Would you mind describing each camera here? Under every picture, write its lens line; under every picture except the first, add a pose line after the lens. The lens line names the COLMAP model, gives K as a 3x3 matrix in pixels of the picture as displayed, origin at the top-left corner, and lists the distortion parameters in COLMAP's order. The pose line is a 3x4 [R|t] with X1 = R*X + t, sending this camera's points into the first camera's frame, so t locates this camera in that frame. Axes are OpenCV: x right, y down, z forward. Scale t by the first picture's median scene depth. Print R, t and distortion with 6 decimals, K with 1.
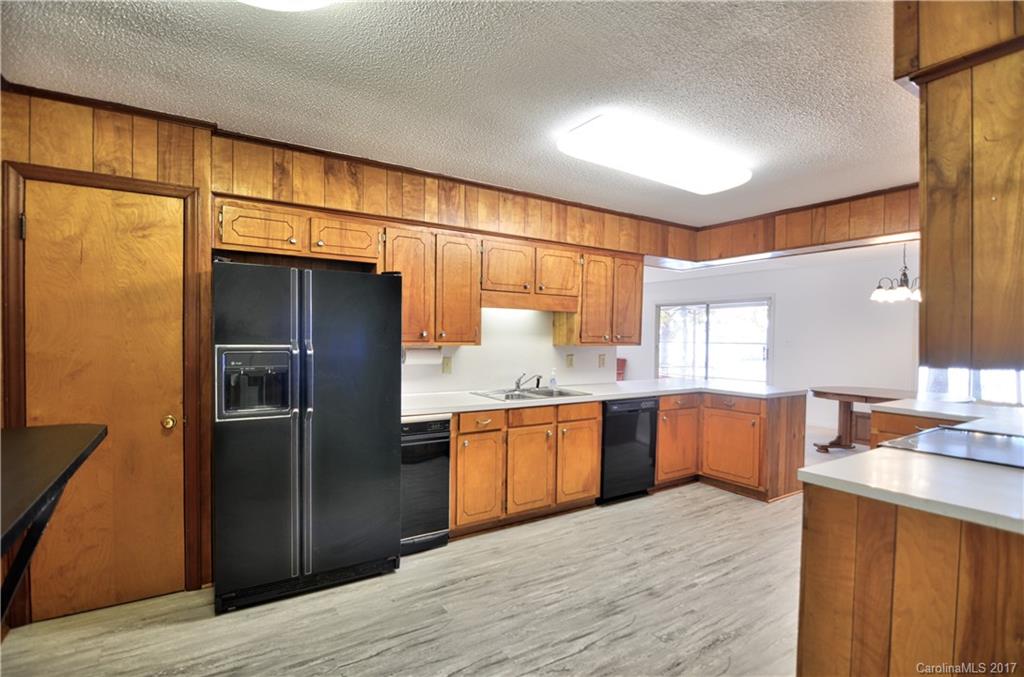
lens RADIAL K [[494.2, 0, 517.1], [0, 494.2, 337.5], [0, 0, 1]] dist [-0.019683, -0.002306]
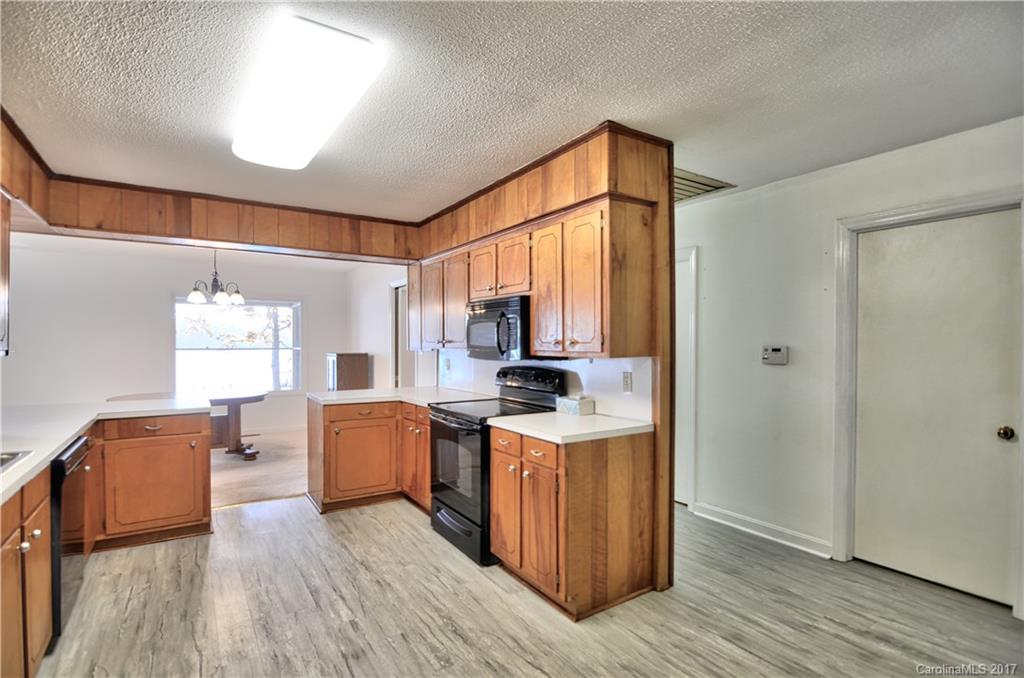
lens RADIAL K [[494.2, 0, 513.5], [0, 494.2, 339.0], [0, 0, 1]] dist [-0.019683, -0.002306]
pose [[-0.003199, -0.005315, 0.999981, -0.536236], [0.001391, 0.999985, 0.005319, -0.009309], [-0.999994, 0.001408, -0.003191, 0.740172]]
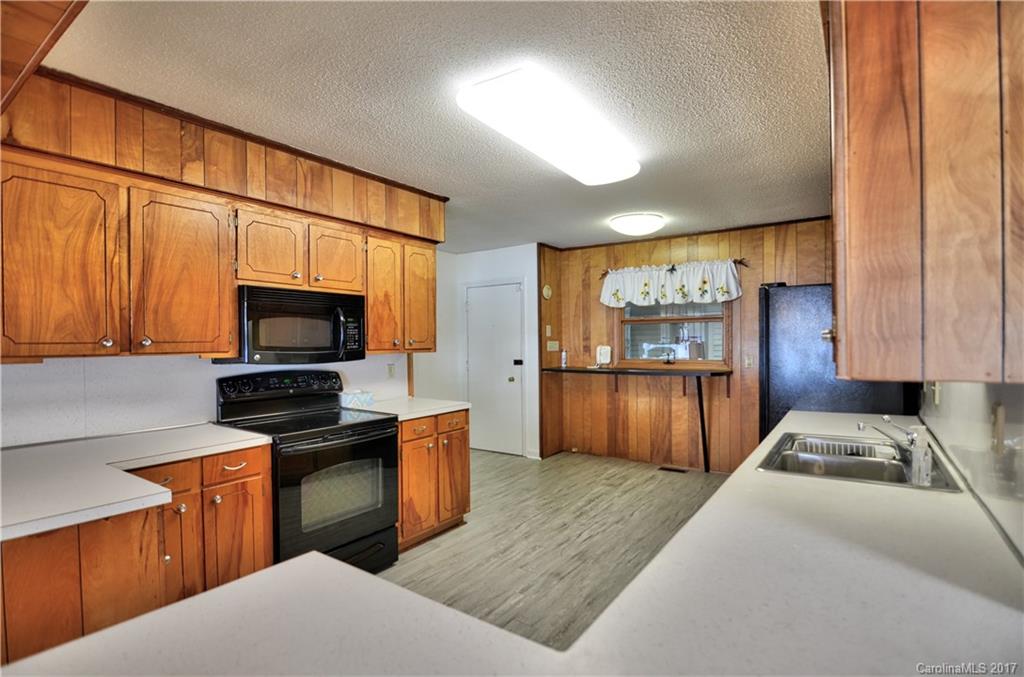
lens RADIAL K [[494.2, 0, 512.7], [0, 494.2, 343.9], [0, 0, 1]] dist [-0.019683, -0.002306]
pose [[-0.929074, -0.001934, -0.369889, 0.774970], [-0.003634, 0.999986, 0.003899, 0.002842], [0.369877, 0.004966, -0.929068, 1.980968]]
